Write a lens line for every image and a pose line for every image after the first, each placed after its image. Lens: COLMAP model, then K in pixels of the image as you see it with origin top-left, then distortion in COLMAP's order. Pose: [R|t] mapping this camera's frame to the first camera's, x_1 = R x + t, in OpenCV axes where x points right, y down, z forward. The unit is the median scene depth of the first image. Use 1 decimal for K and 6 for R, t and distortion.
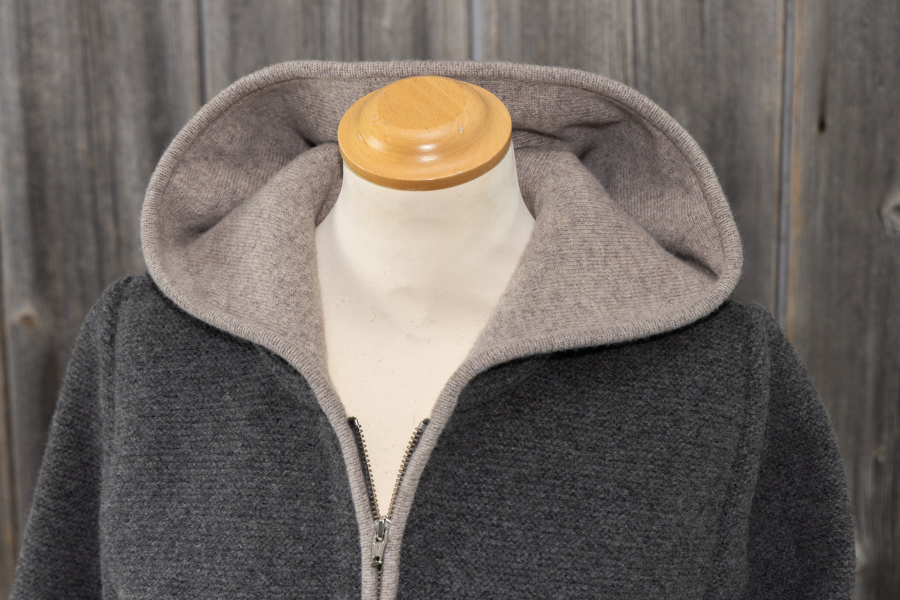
lens RADIAL K [[1573.6, 0, 447.7], [0, 1573.6, 304.7], [0, 0, 1]] dist [0.042204, 0.000000]
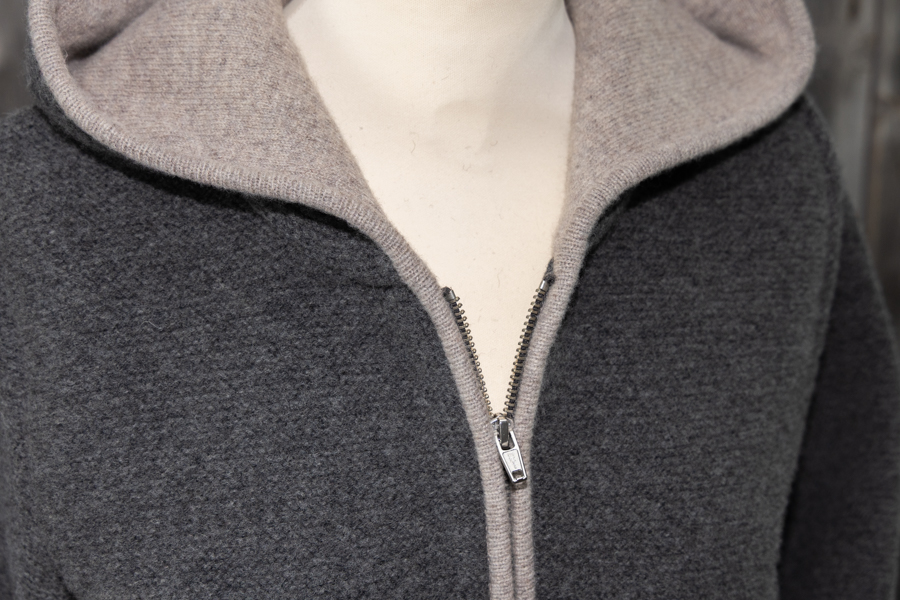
lens RADIAL K [[1342.9, 0, 450.3], [0, 1342.9, 294.1], [0, 0, 1]] dist [0.024607, 0.000000]
pose [[0.891299, -0.152413, 0.427032, -0.307806], [0.097787, 0.984262, 0.147196, -0.014706], [-0.442746, -0.089438, 0.892176, 0.439534]]
